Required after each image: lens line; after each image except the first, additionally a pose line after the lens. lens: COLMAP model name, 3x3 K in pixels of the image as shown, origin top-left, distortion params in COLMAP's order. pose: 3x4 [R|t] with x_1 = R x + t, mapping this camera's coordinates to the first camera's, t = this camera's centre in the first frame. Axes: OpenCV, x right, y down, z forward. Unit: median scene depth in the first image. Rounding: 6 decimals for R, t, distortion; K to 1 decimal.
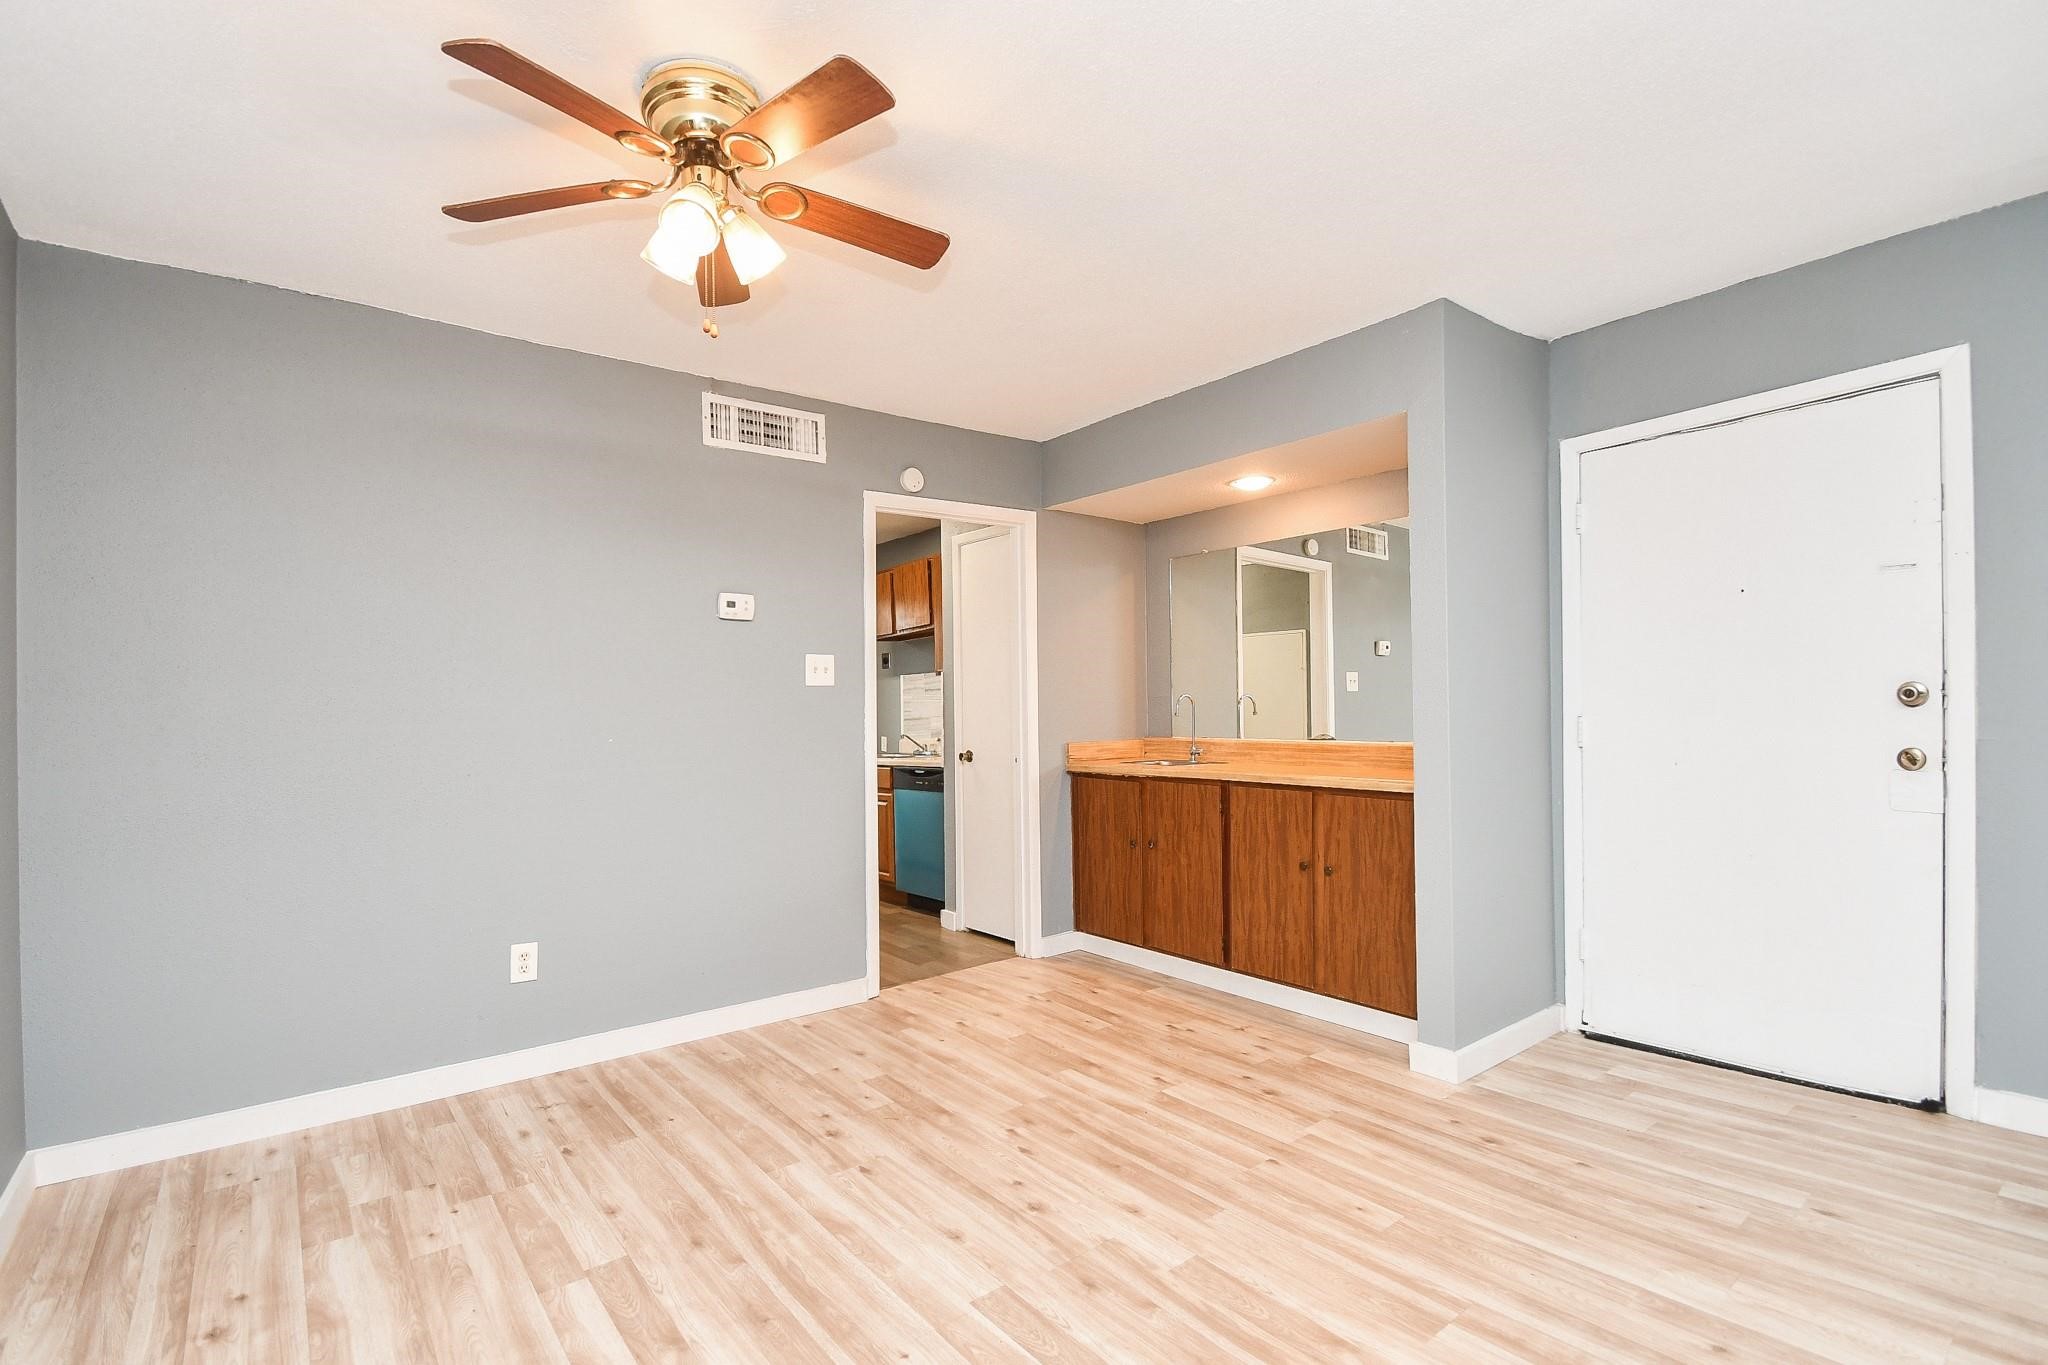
lens RADIAL K [[957.1, 0, 1007.5], [0, 957.1, 697.2], [0, 0, 1]] dist [-0.017494, -0.000908]
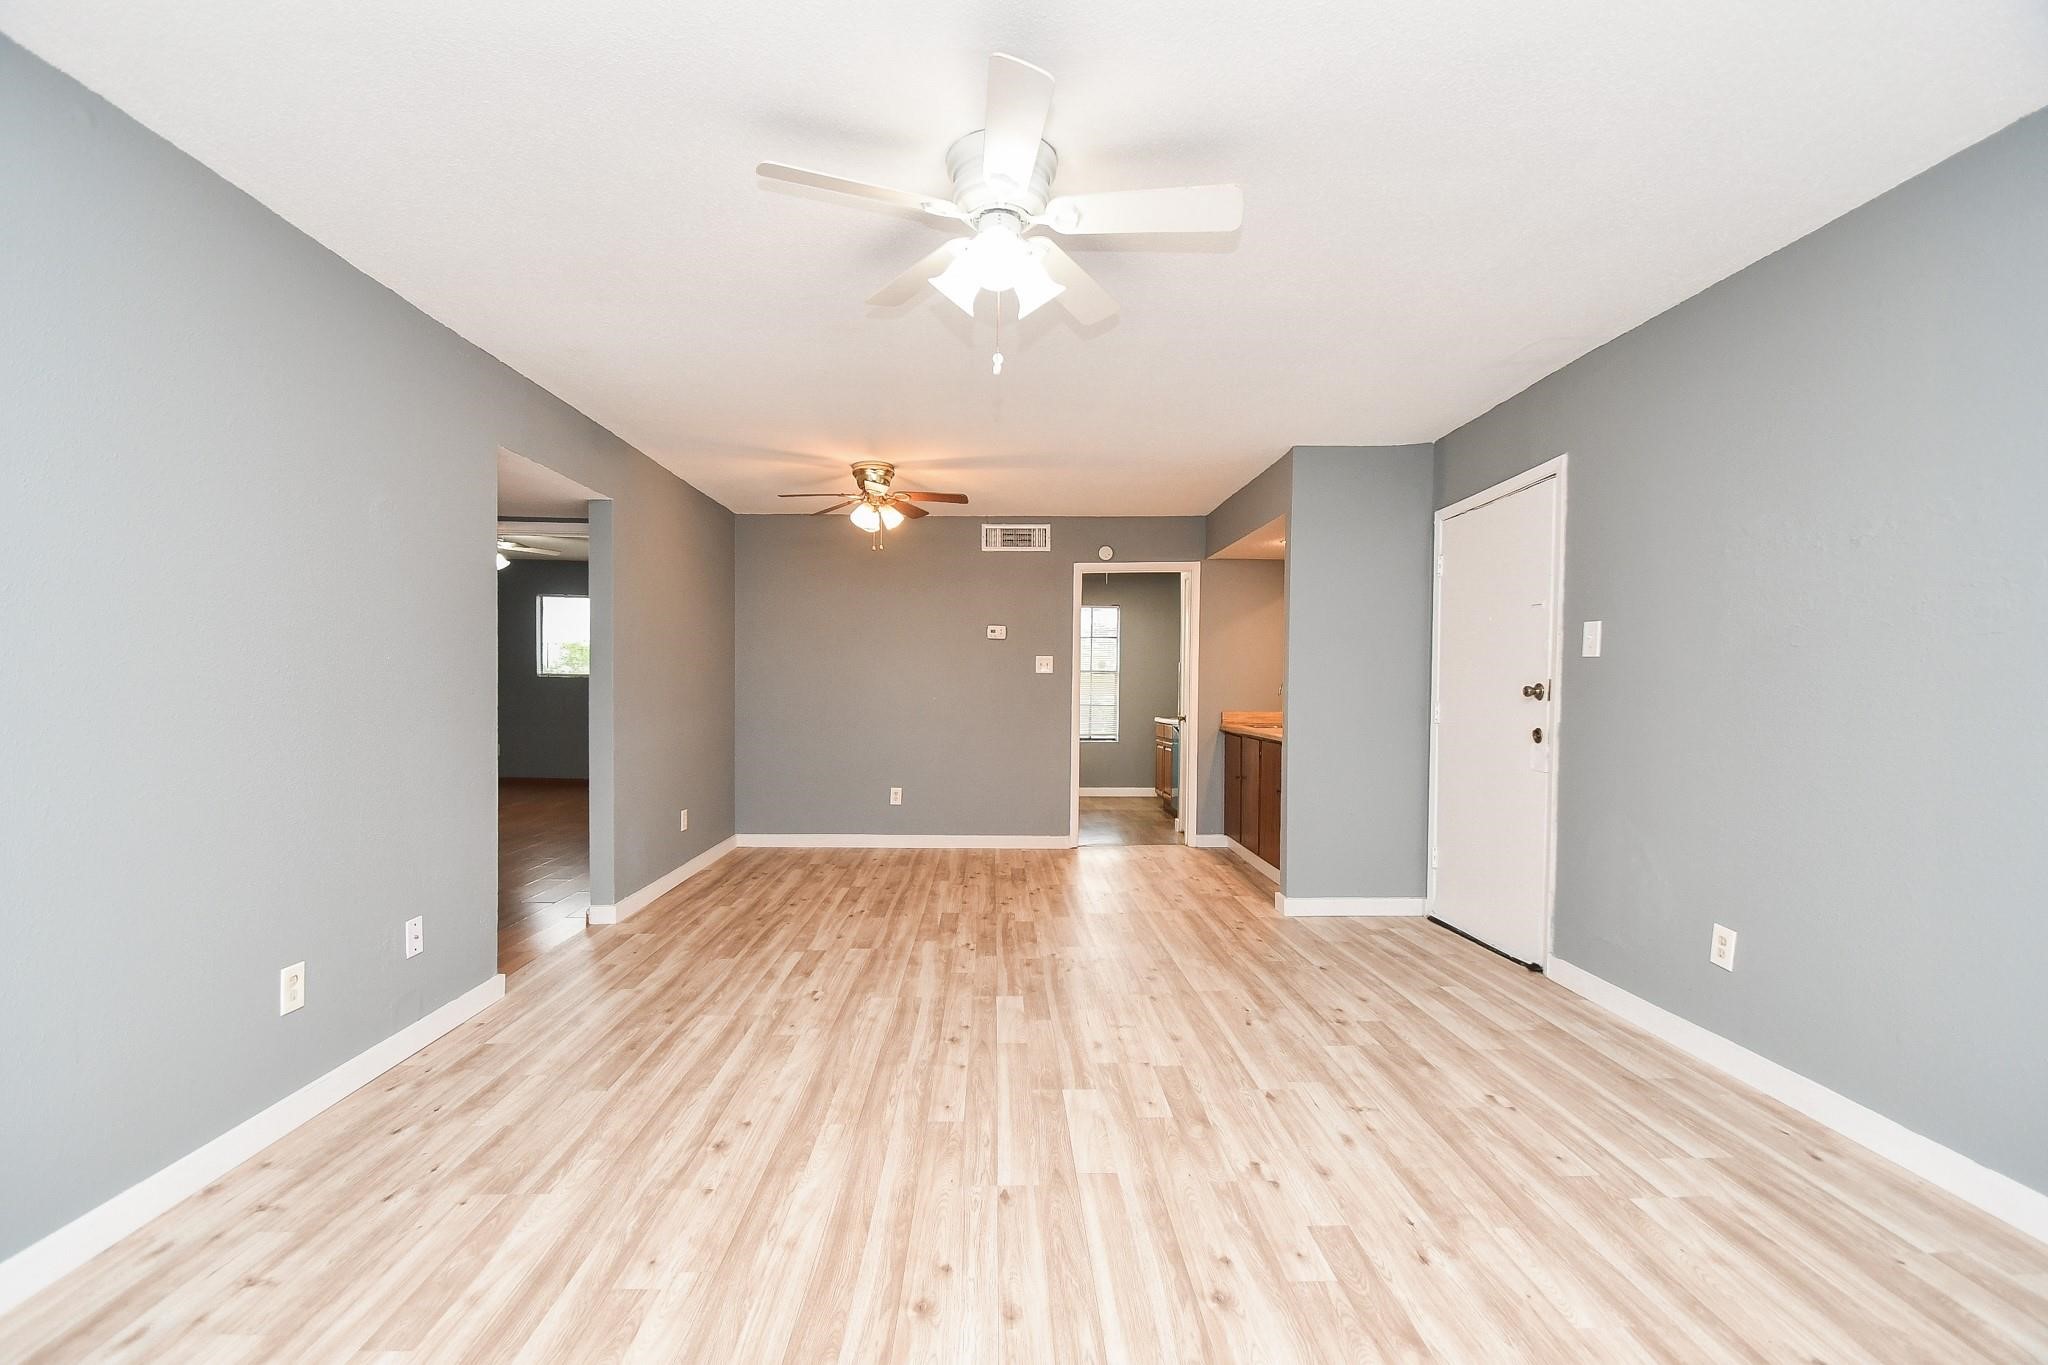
lens RADIAL K [[895.6, 0, 995.4], [0, 895.6, 695.0], [0, 0, 1]] dist [0.016232, -0.013658]
pose [[0.797223, 0.028438, -0.603015, 0.774582], [-0.010974, 0.999407, 0.032624, -0.024412], [0.603586, -0.019392, 0.797062, -0.440046]]
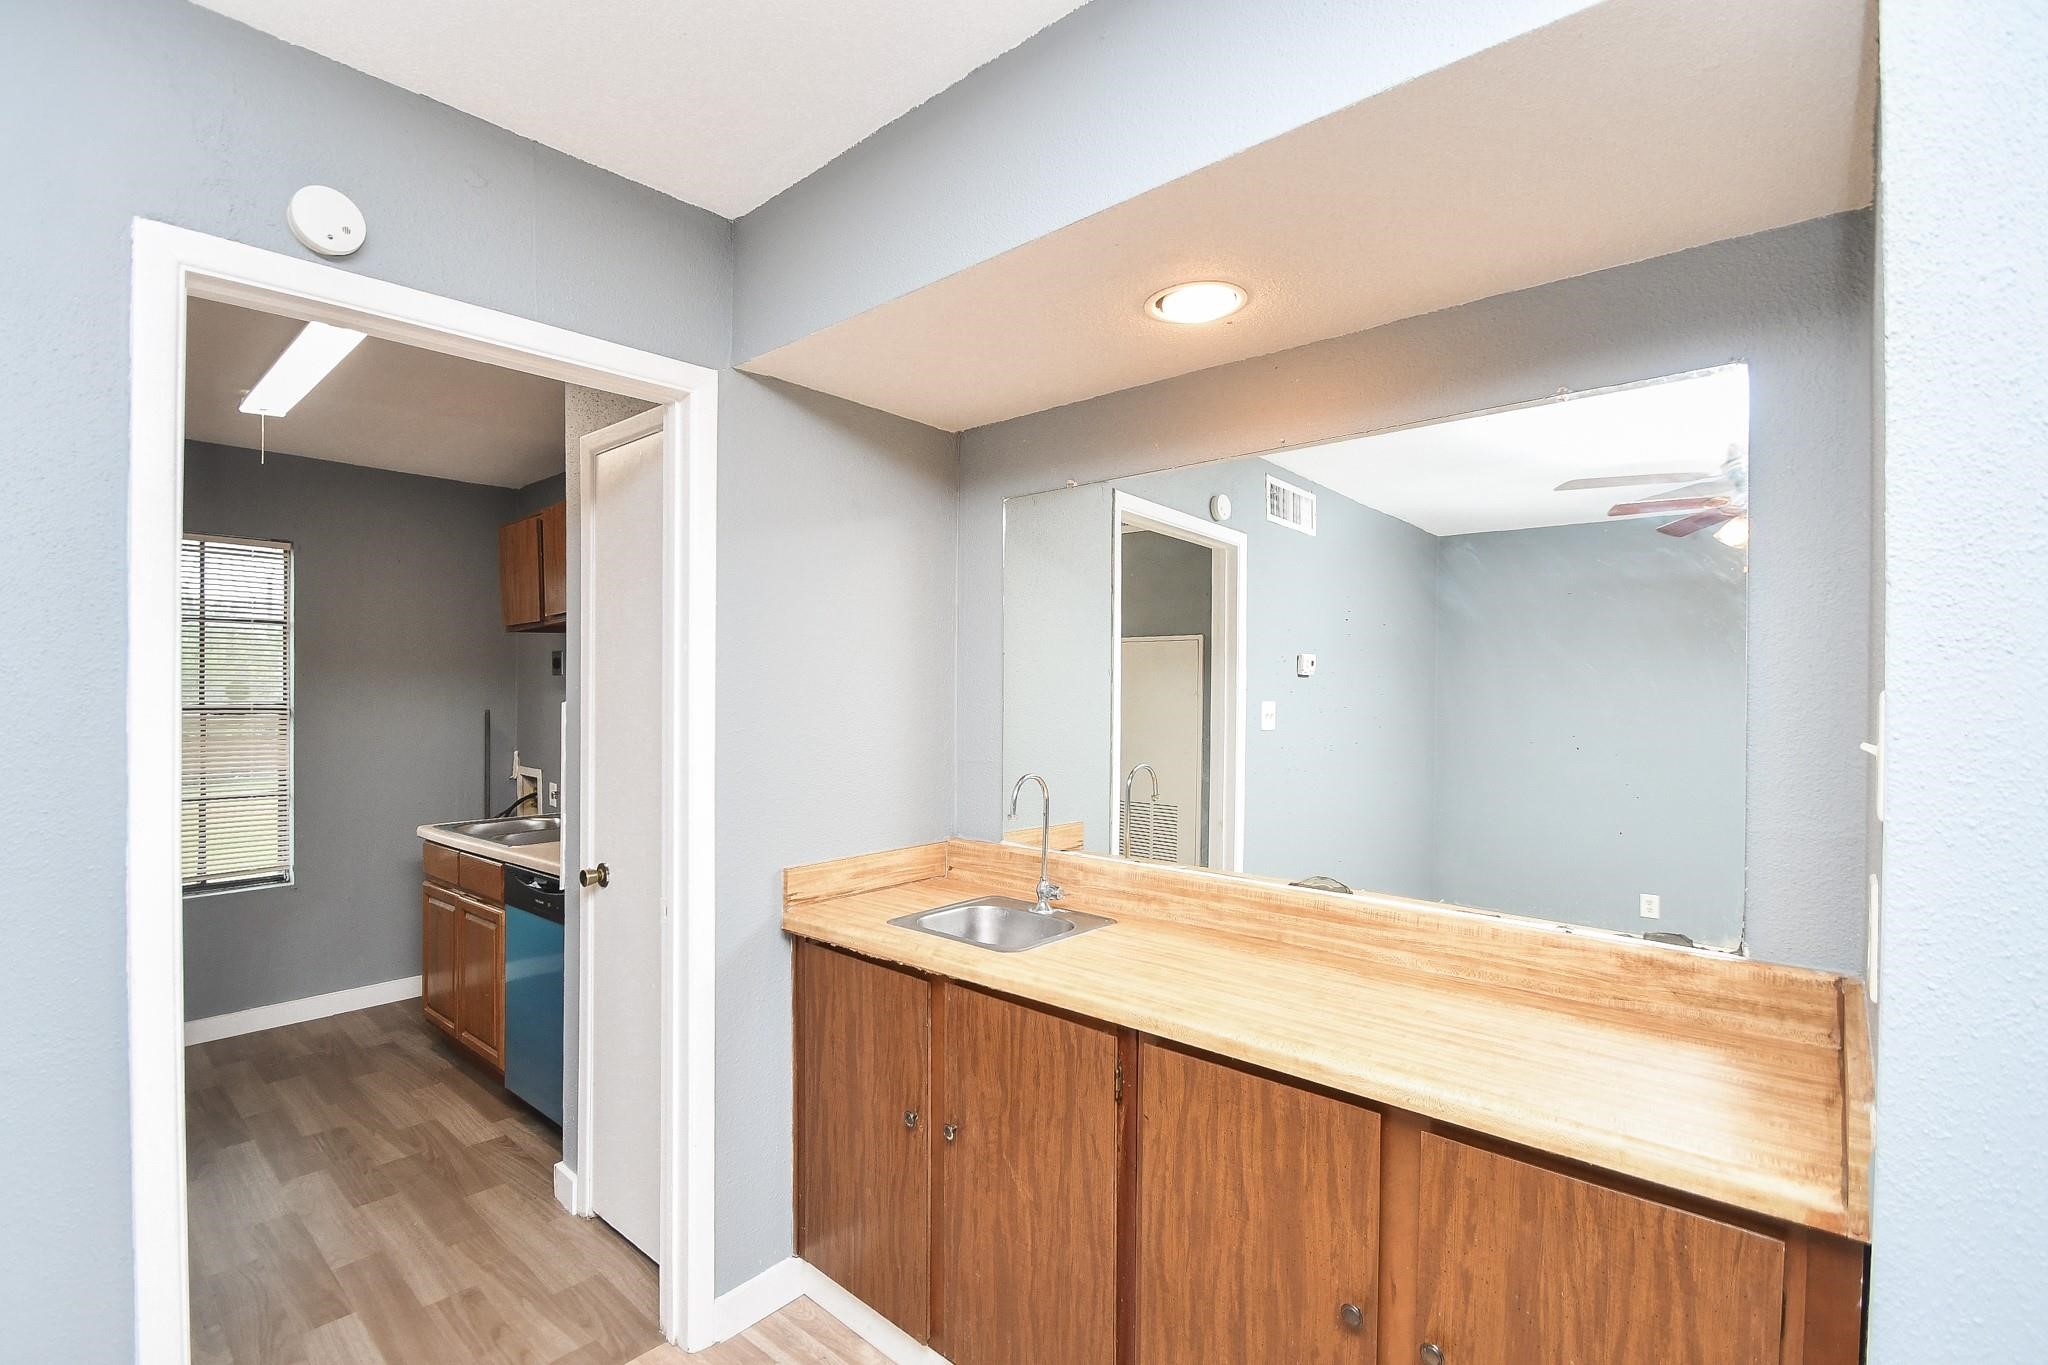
lens RADIAL K [[957.1, 0, 1007.5], [0, 957.1, 697.2], [0, 0, 1]] dist [-0.017494, -0.000908]
pose [[0.983945, 0.018290, 0.177531, 0.105558], [-0.020993, 0.999690, 0.013354, -0.057491], [-0.177231, -0.016867, 0.984025, 0.632012]]
